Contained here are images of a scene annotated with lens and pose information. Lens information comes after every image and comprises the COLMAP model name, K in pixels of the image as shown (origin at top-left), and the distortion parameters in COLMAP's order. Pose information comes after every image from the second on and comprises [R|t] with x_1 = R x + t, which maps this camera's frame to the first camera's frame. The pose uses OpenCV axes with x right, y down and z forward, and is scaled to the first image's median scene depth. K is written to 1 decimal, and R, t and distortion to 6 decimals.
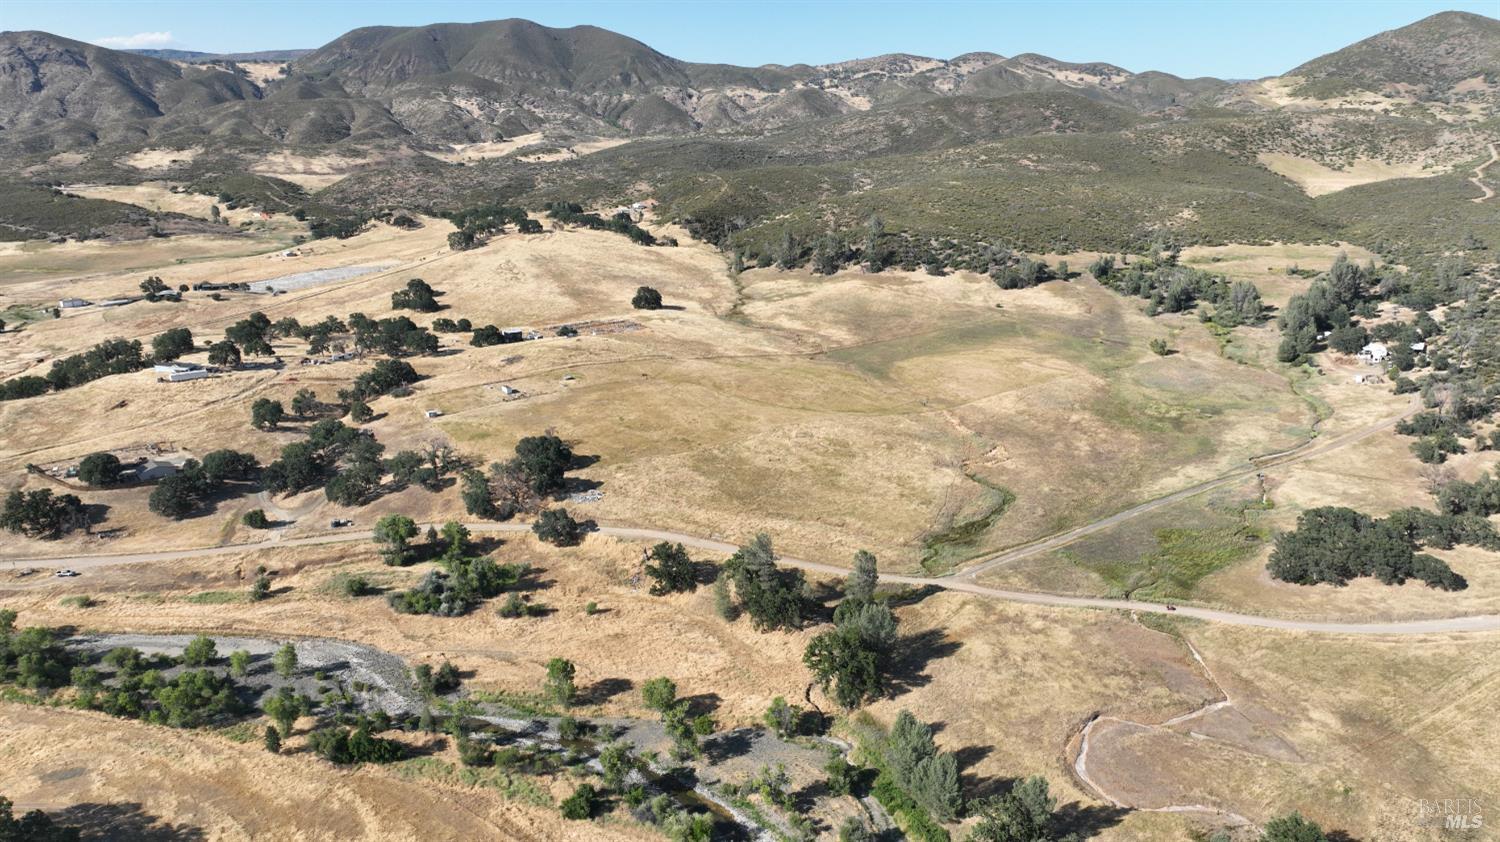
lens RADIAL K [[1048.6, 0, 750.0], [0, 1048.6, 421.0], [0, 0, 1]] dist [-0.008362, 0.023228]
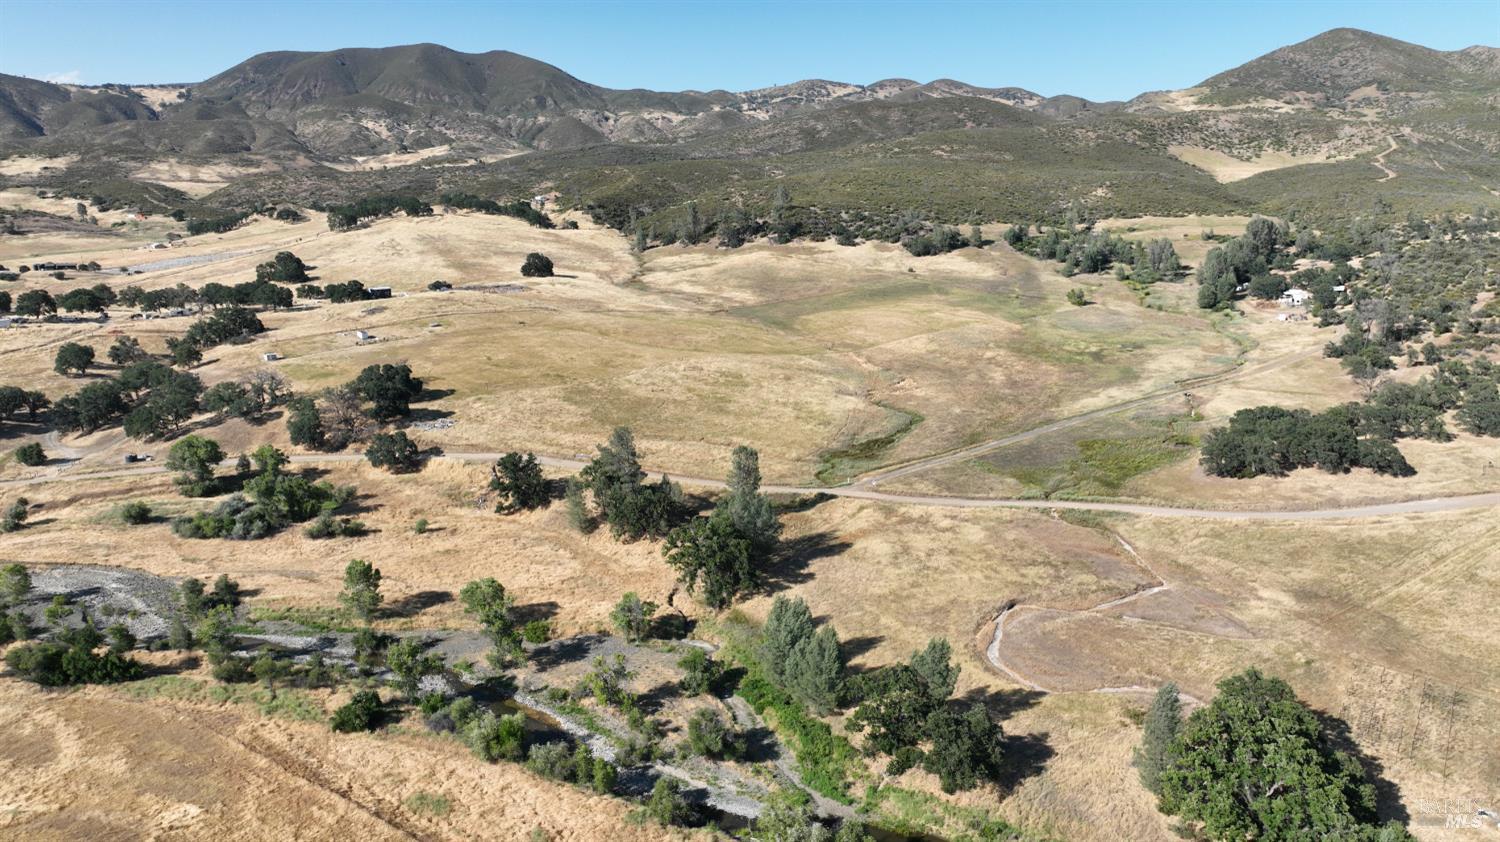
lens RADIAL K [[1048.6, 0, 750.0], [0, 1048.6, 421.0], [0, 0, 1]] dist [-0.008362, 0.023228]
pose [[0.997636, -0.023063, 0.064740, 0.040231], [0.025571, 0.998943, -0.038184, 0.091373], [-0.063791, 0.039749, 0.997171, 0.098571]]
